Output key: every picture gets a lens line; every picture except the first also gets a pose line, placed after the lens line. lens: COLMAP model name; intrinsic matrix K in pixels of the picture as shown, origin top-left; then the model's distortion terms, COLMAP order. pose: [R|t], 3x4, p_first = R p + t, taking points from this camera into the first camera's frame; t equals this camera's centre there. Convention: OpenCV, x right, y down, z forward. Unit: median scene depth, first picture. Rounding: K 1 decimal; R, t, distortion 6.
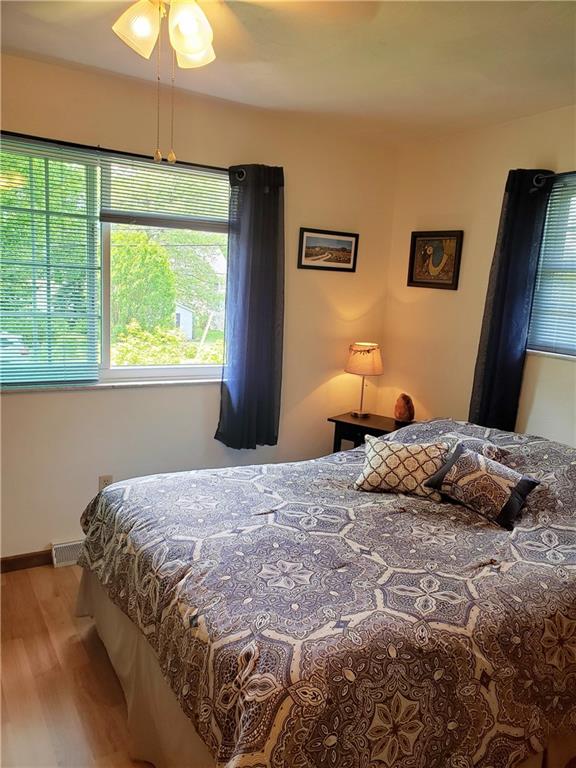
lens RADIAL K [[605.4, 0, 291.8], [0, 605.4, 384.3], [0, 0, 1]] dist [0.059193, -0.053034]
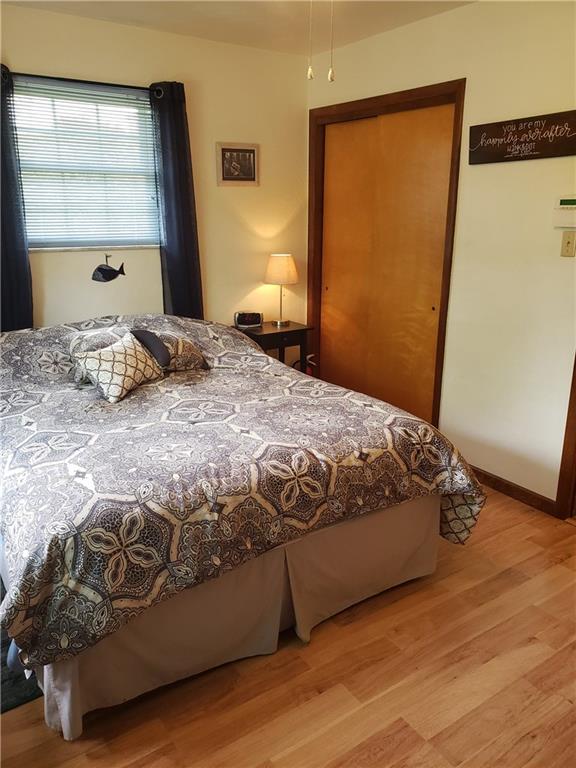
lens RADIAL K [[605.4, 0, 291.0], [0, 605.4, 385.0], [0, 0, 1]] dist [0.059193, -0.053034]
pose [[-0.031105, -0.345376, 0.937949, -1.166131], [0.166704, 0.923466, 0.345571, -0.213907], [-0.985516, 0.167108, 0.028851, 0.935354]]
